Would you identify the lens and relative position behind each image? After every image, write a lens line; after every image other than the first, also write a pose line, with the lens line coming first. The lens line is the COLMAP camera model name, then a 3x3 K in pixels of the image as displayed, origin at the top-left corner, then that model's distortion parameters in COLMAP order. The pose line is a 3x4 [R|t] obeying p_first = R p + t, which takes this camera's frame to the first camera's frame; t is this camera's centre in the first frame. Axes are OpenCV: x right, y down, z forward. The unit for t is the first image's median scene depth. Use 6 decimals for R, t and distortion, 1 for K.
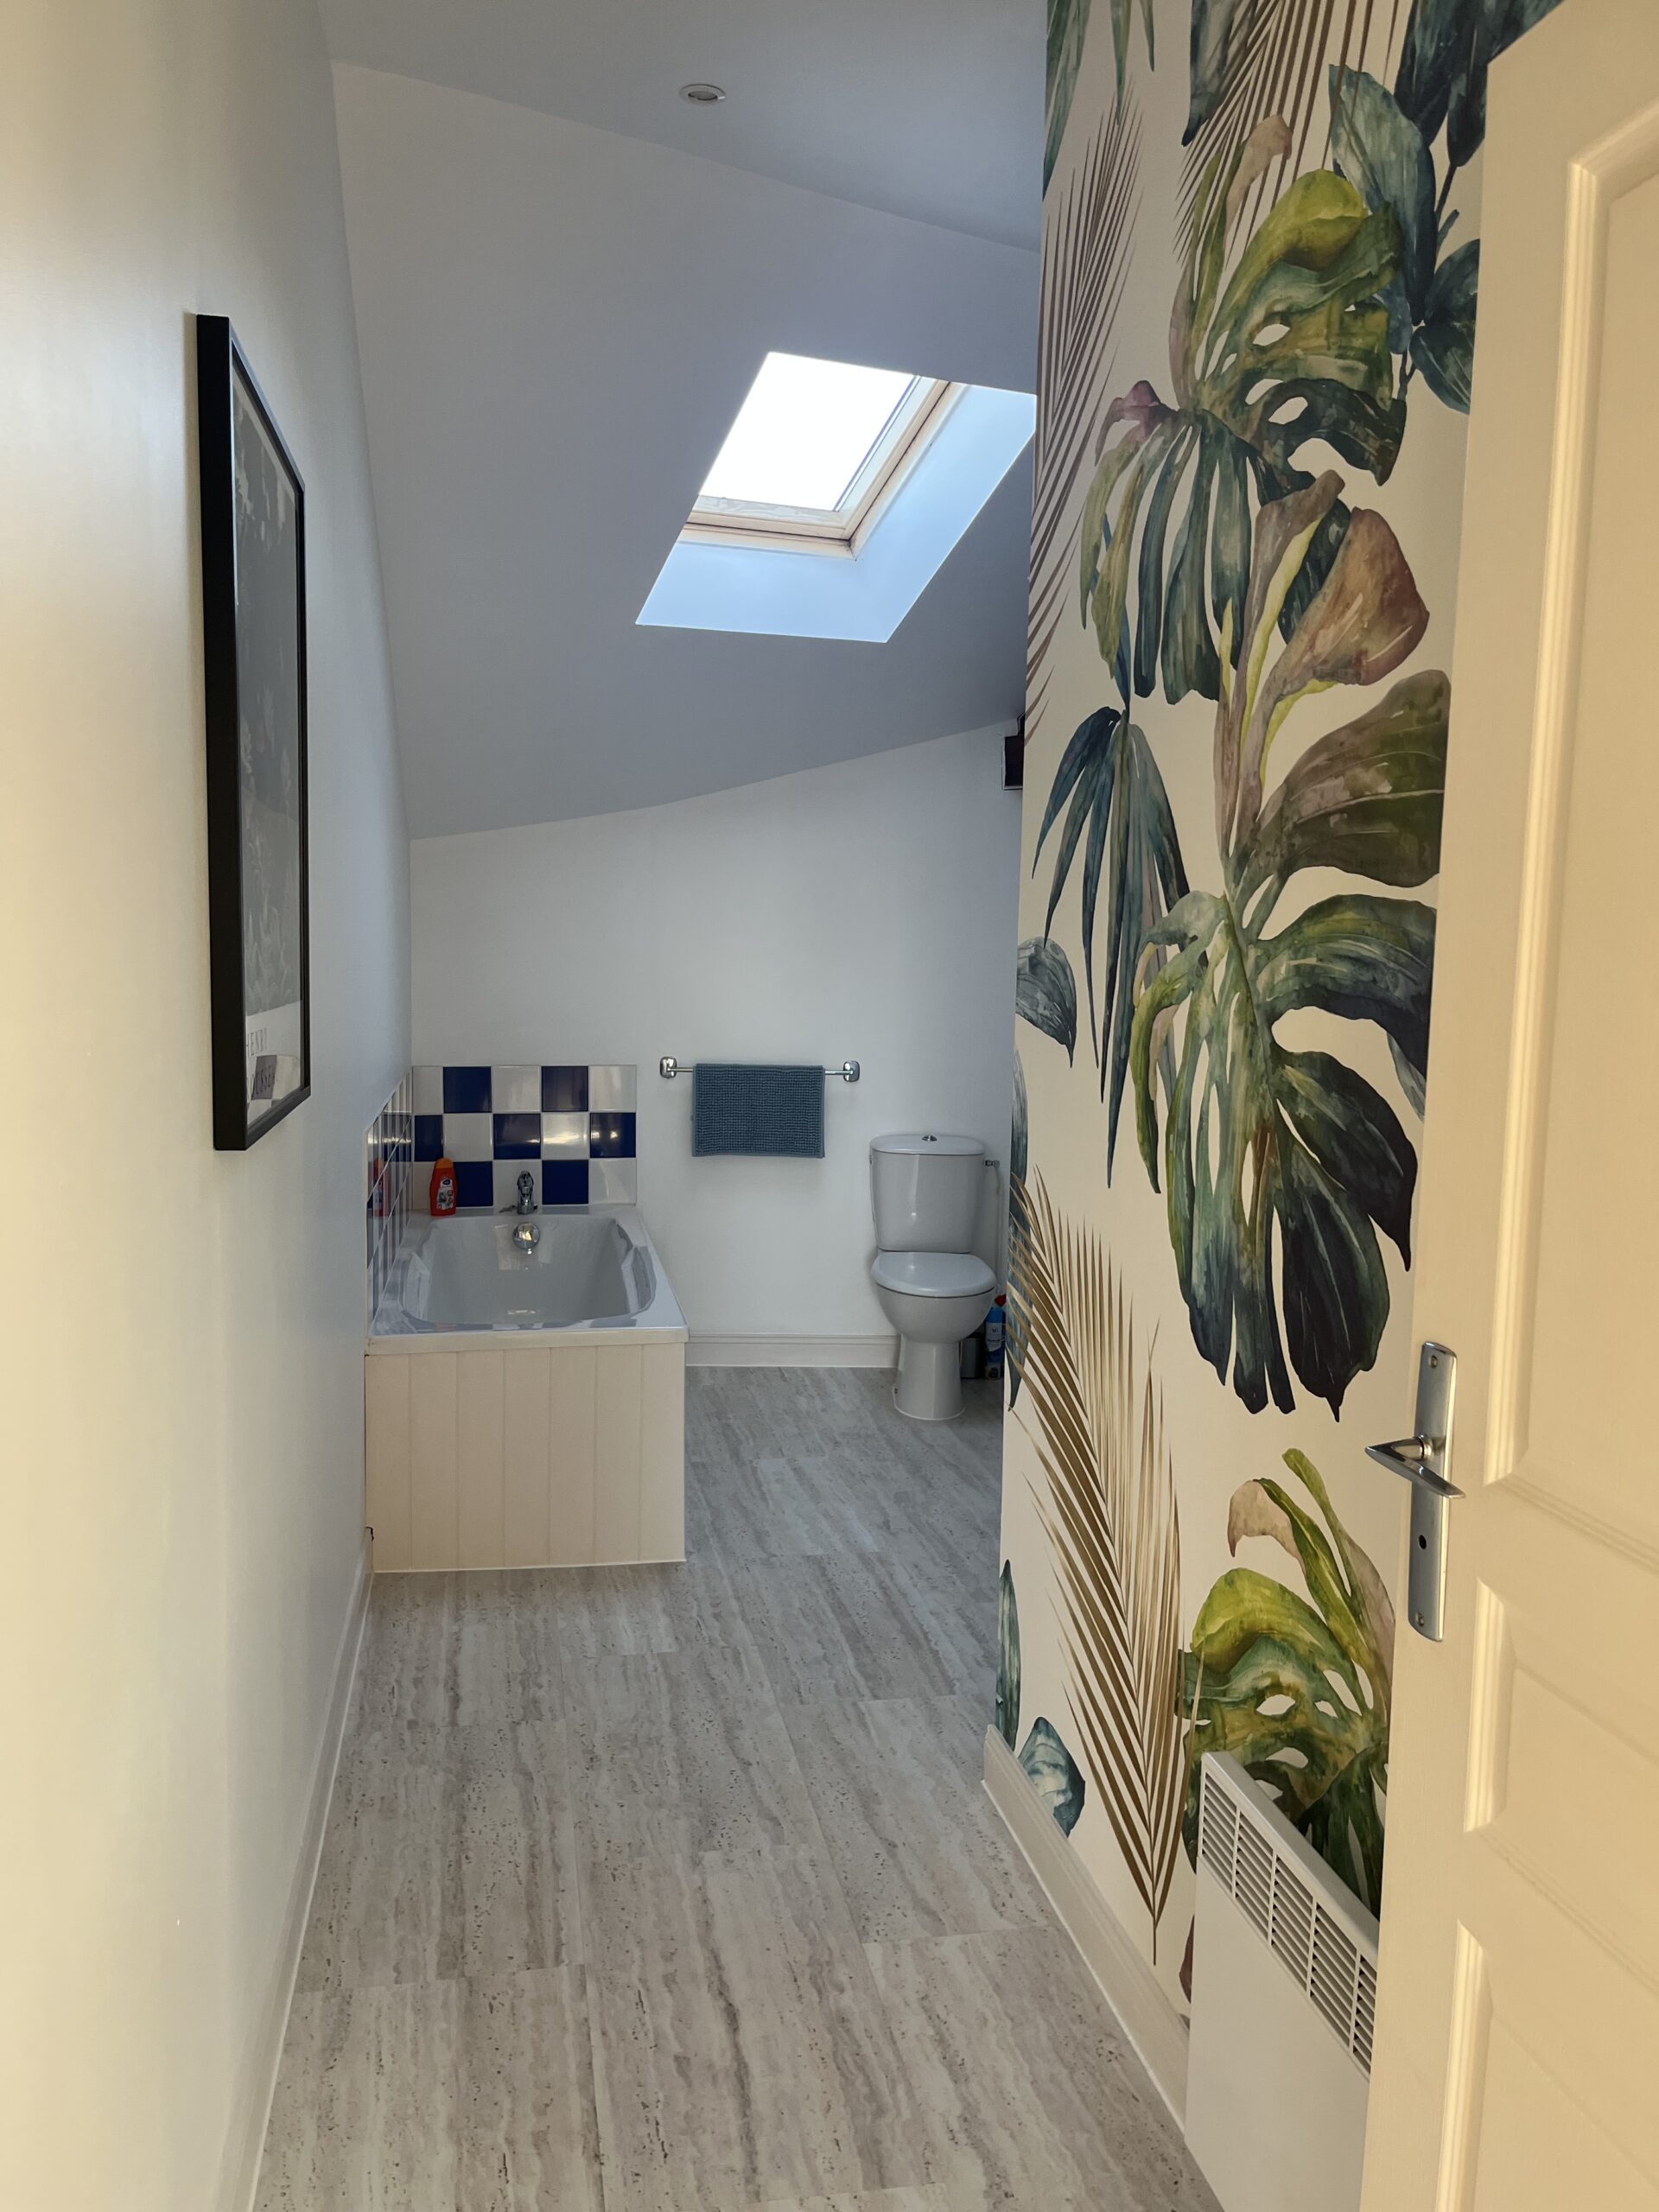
lens RADIAL K [[1667.8, 0, 824.2], [0, 1667.8, 1103.6], [0, 0, 1]] dist [0.057217, -0.079344]
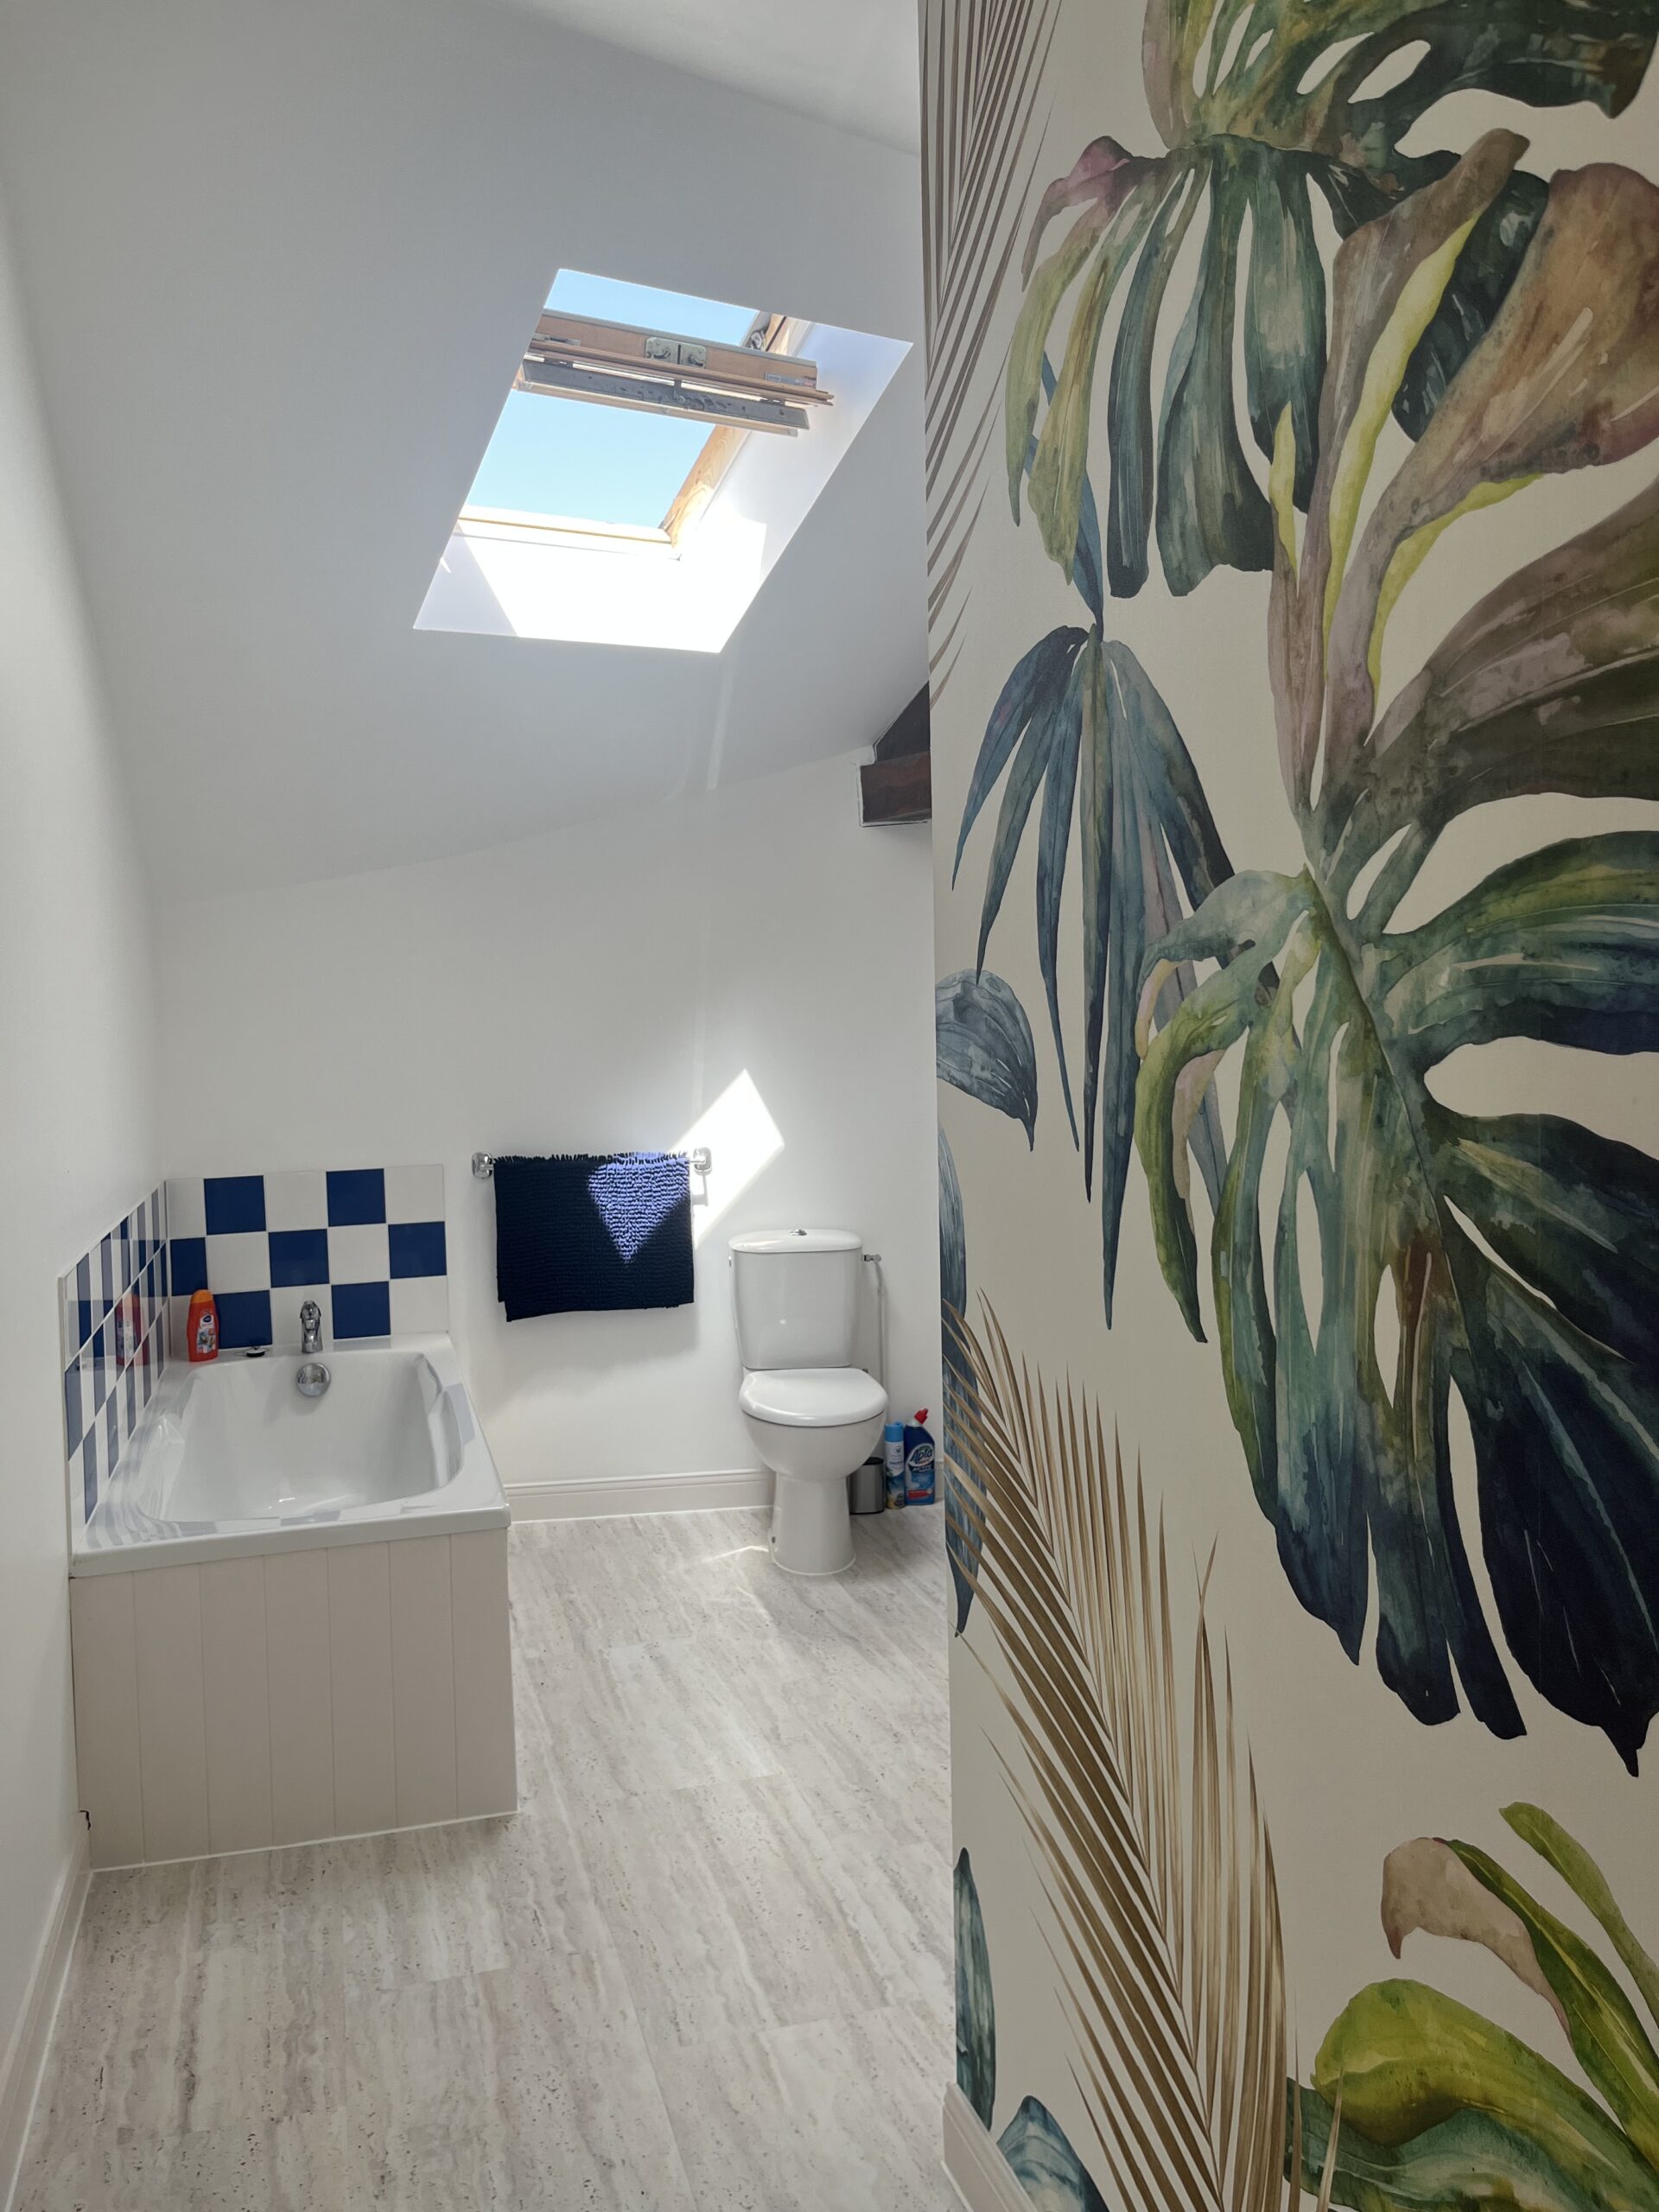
lens RADIAL K [[1667.8, 0, 818.0], [0, 1667.8, 1087.8], [0, 0, 1]] dist [0.057217, -0.079344]
pose [[0.994657, -0.046240, 0.092302, -0.003670], [0.051290, 0.997271, -0.053110, -0.017702], [-0.089594, 0.057561, 0.994314, 0.359143]]
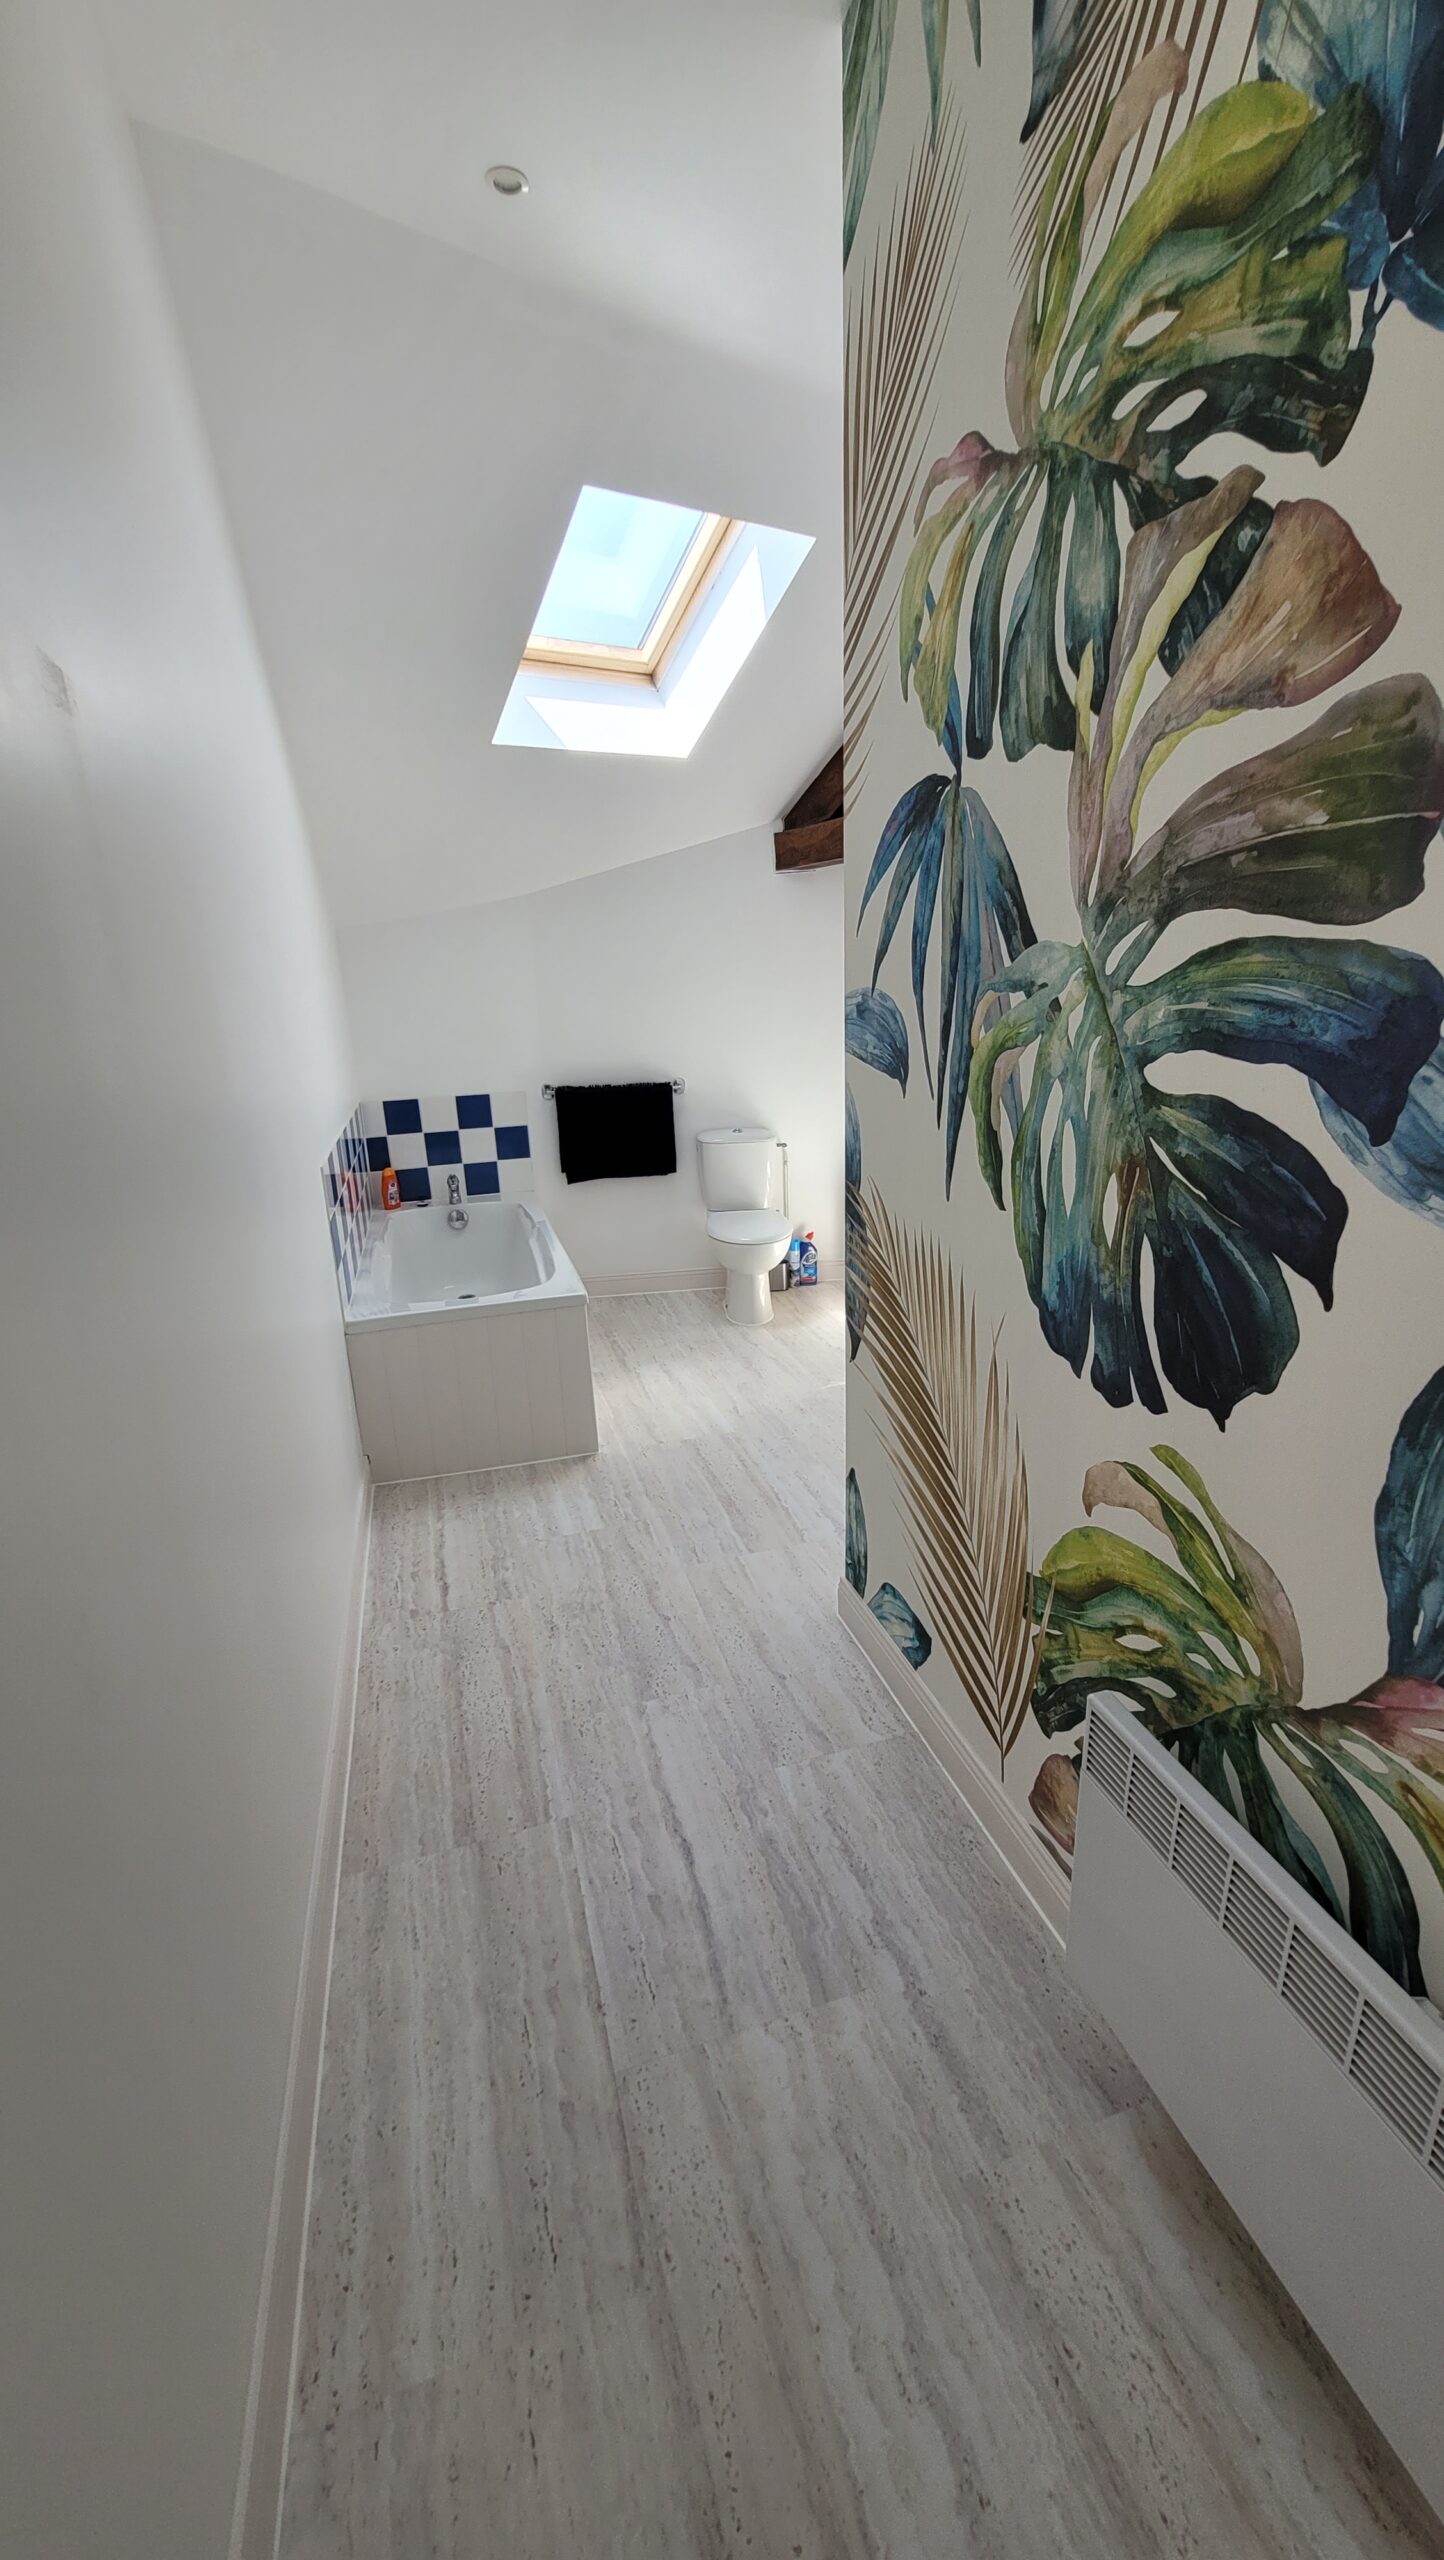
lens RADIAL K [[1002.9, 0, 760.6], [0, 1002.9, 1275.1], [0, 0, 1]] dist [-0.000603, 0.000421]
pose [[0.991047, -0.079672, 0.107132, -0.047703], [0.058640, 0.980643, 0.186820, -0.043113], [-0.119943, -0.178865, 0.976535, 0.321208]]
